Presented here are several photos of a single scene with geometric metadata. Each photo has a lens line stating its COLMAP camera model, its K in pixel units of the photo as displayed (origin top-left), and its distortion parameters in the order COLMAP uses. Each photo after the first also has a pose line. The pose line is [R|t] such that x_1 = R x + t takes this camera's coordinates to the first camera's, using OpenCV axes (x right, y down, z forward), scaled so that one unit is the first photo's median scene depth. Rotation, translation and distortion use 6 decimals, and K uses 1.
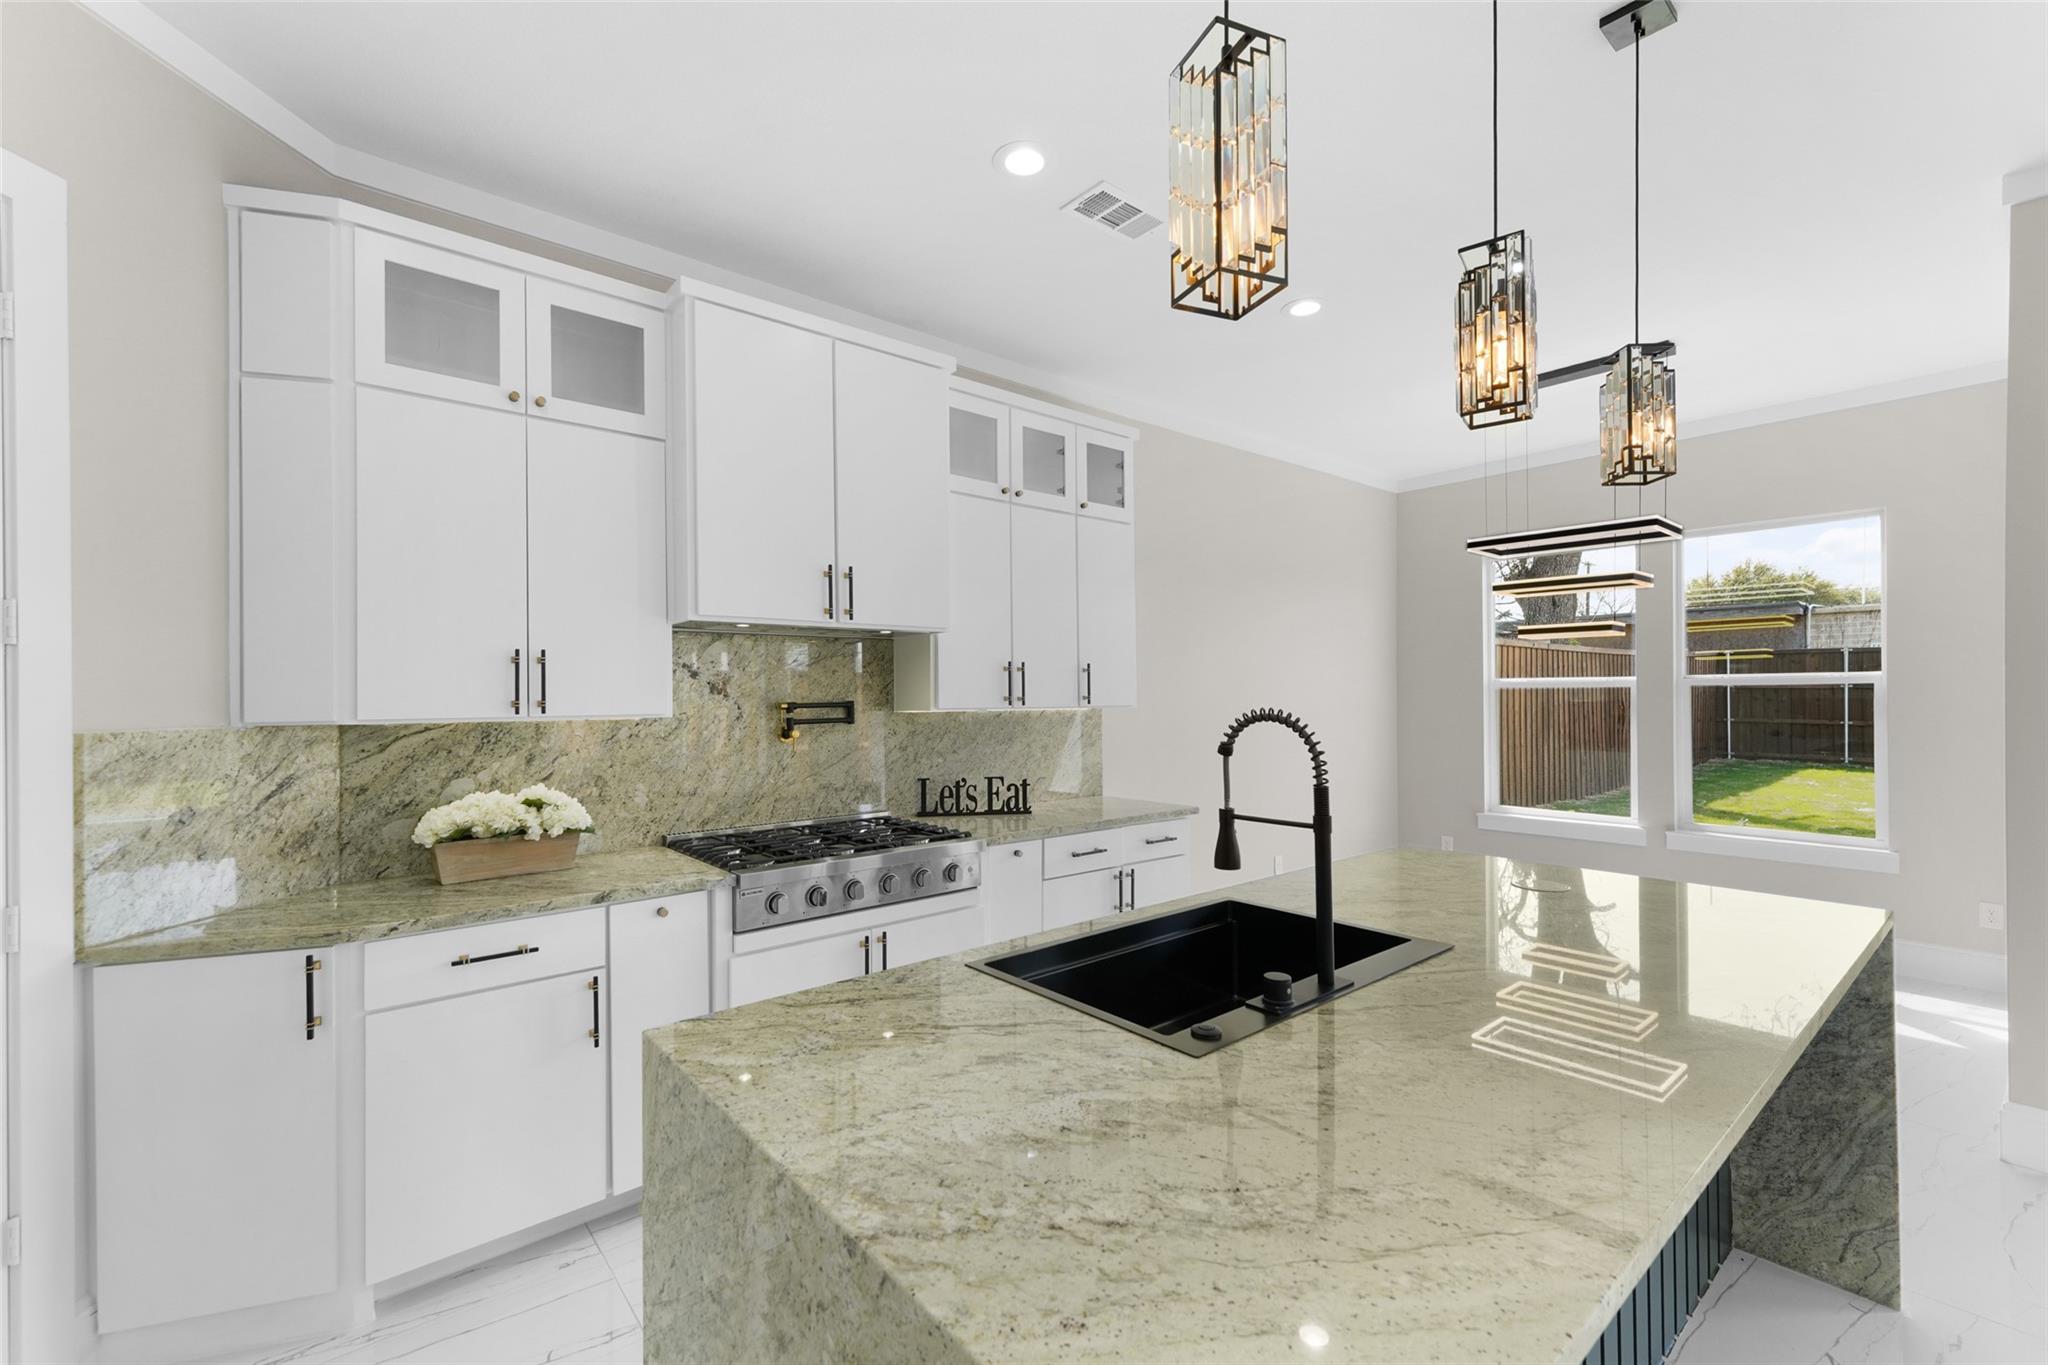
lens RADIAL K [[856.9, 0, 987.1], [0, 856.9, 693.0], [0, 0, 1]] dist [0.014614, -0.001473]
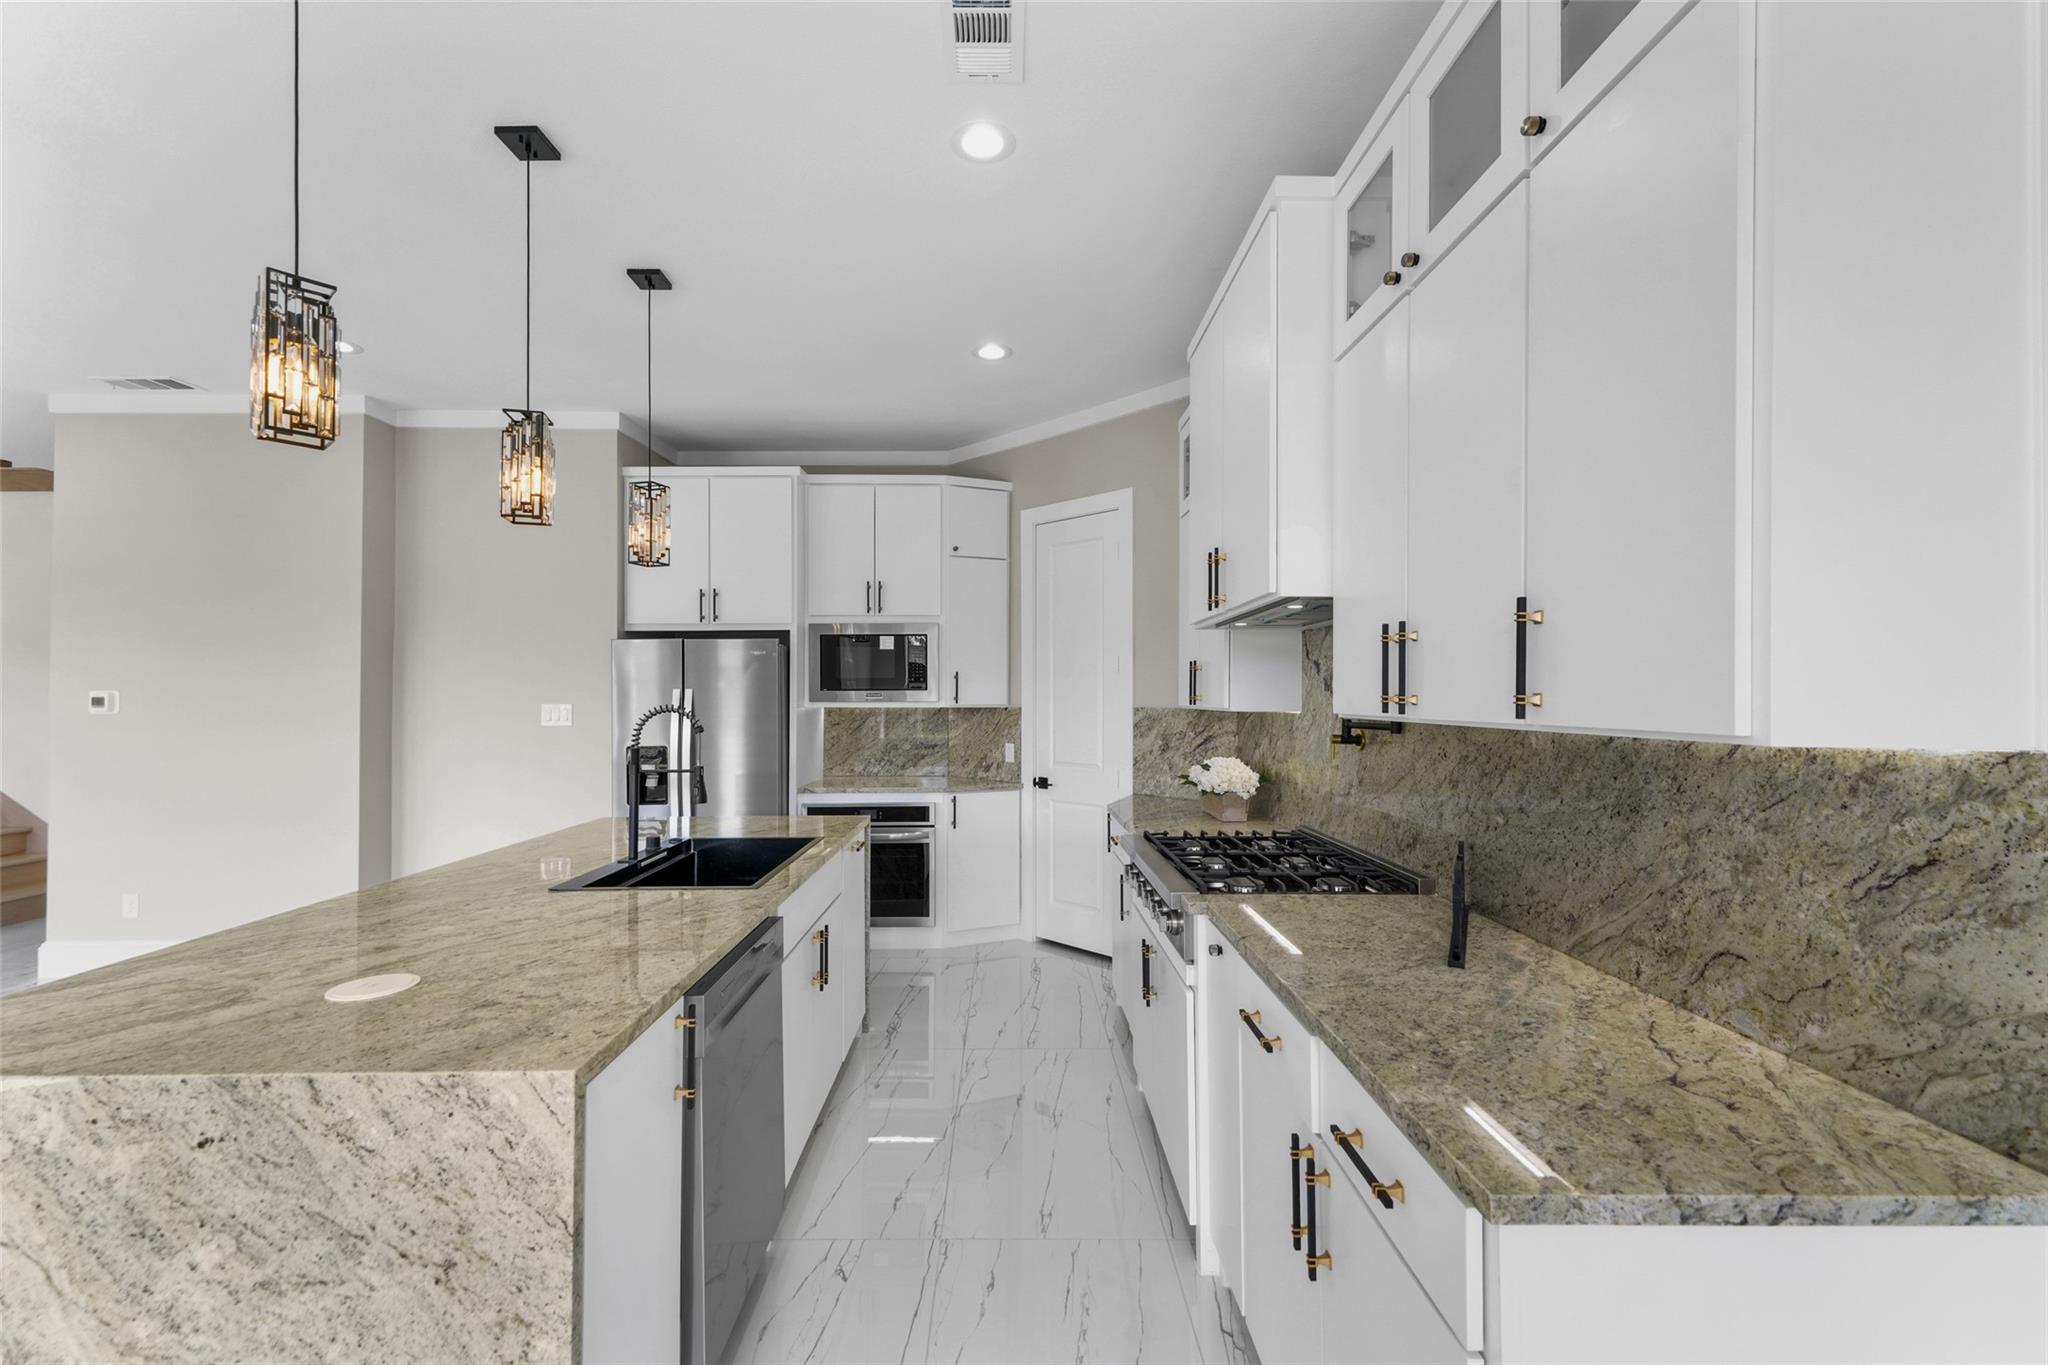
lens RADIAL K [[856.9, 0, 974.2], [0, 856.9, 692.6], [0, 0, 1]] dist [0.014614, -0.001473]
pose [[-0.654196, 0.004861, -0.756309, 0.552109], [0.008297, 0.999965, -0.000750, 0.001343], [0.756279, -0.006765, -0.654214, 1.131919]]
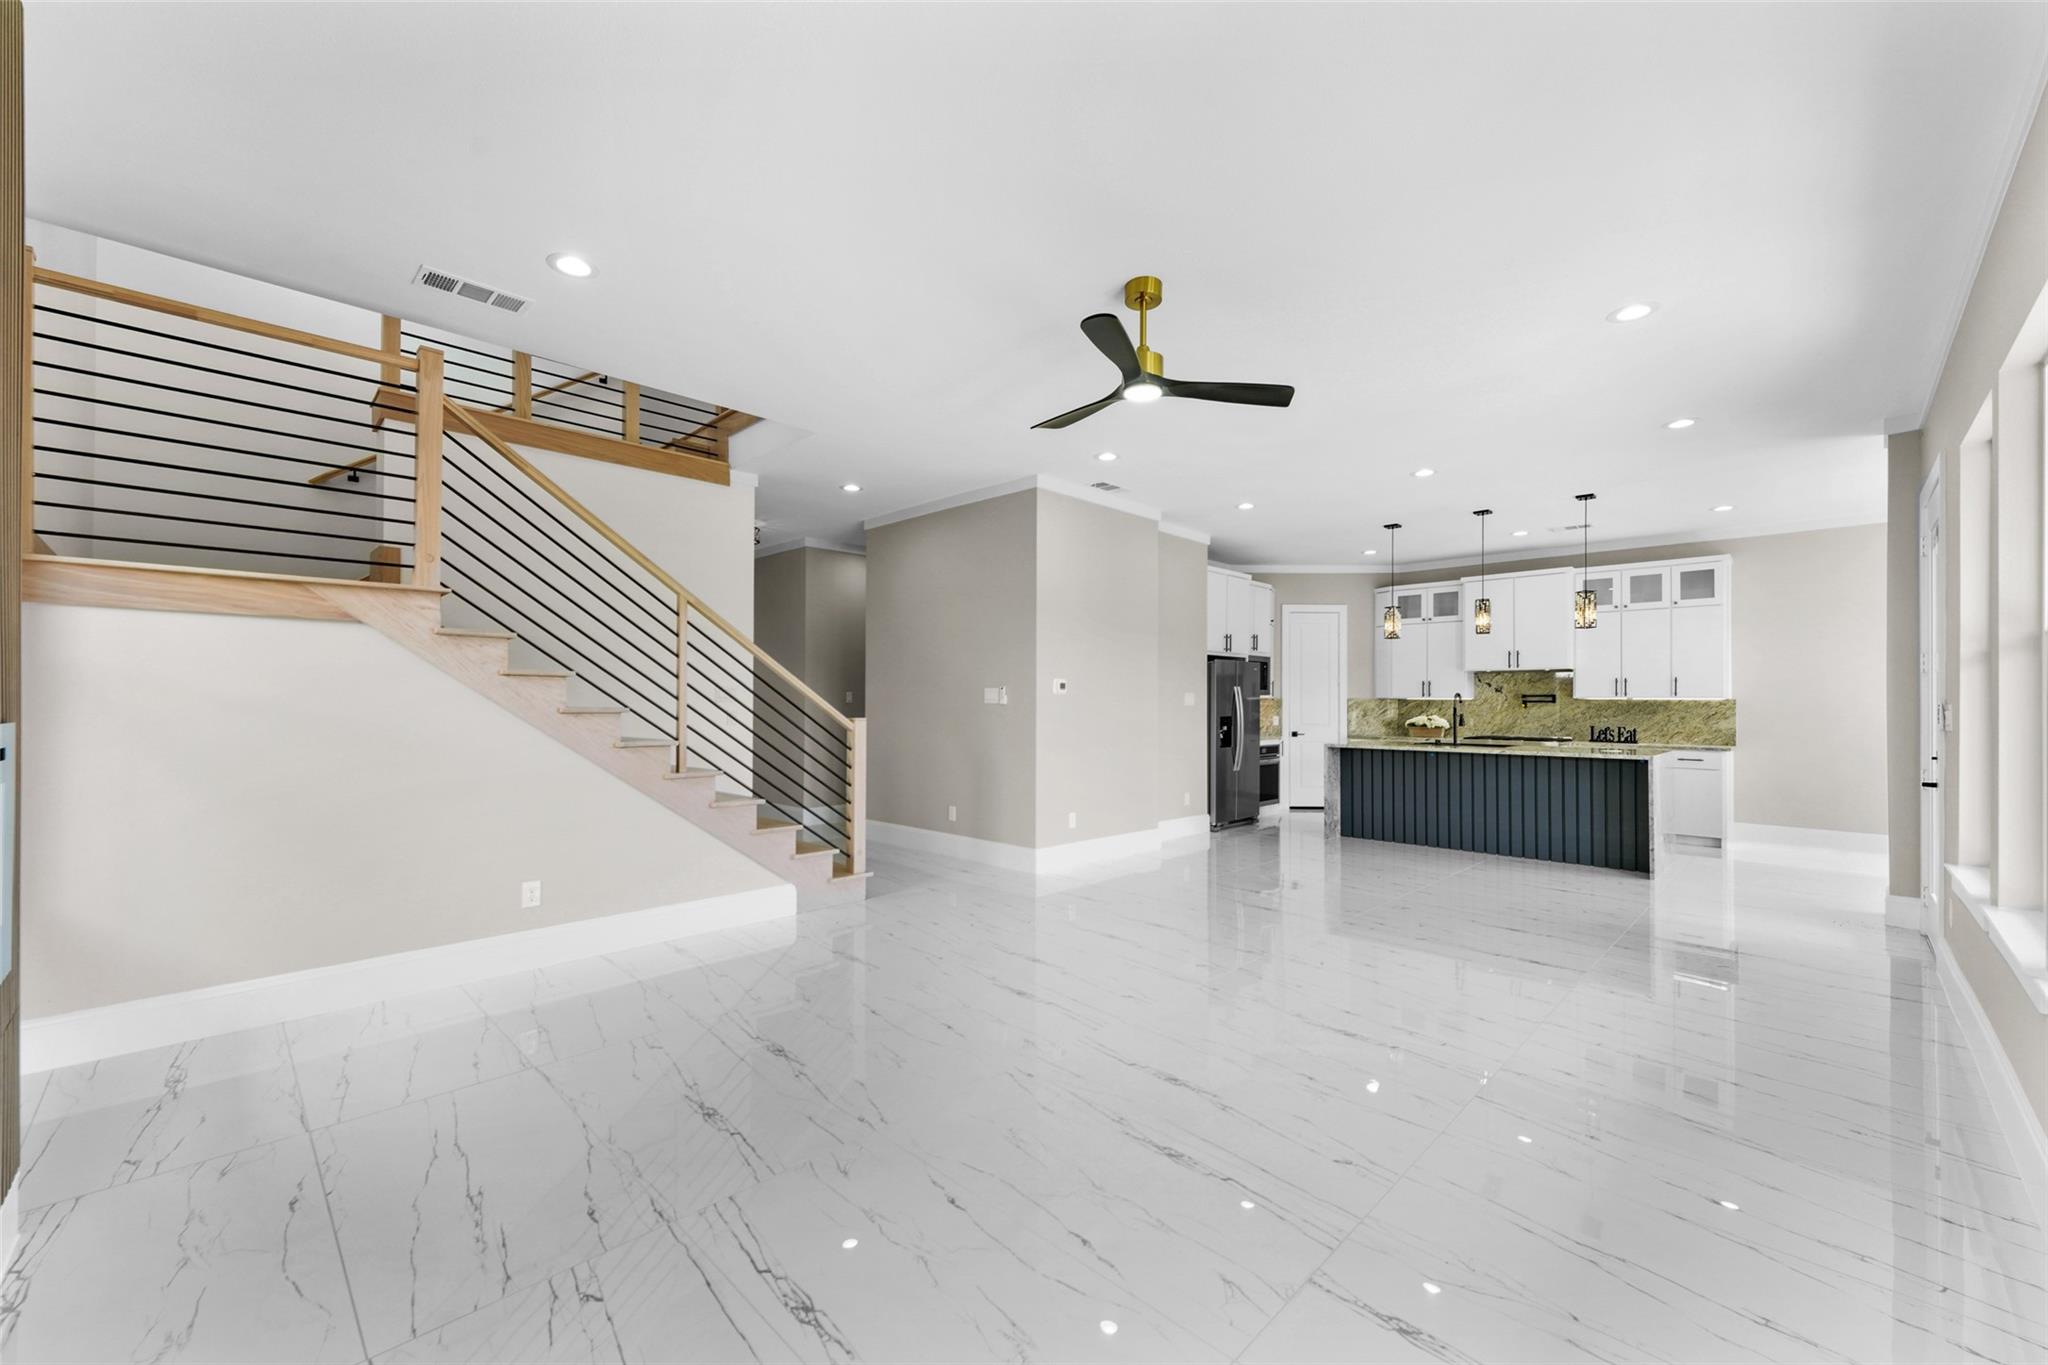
lens RADIAL K [[818.3, 0, 1014.7], [0, 818.3, 689.1], [0, 0, 1]] dist [0.003558, -0.000928]
pose [[0.104344, -0.011397, -0.994476, 2.119044], [-0.005248, 0.999914, -0.012010, 0.030514], [0.994527, 0.006472, 0.104275, -0.912910]]
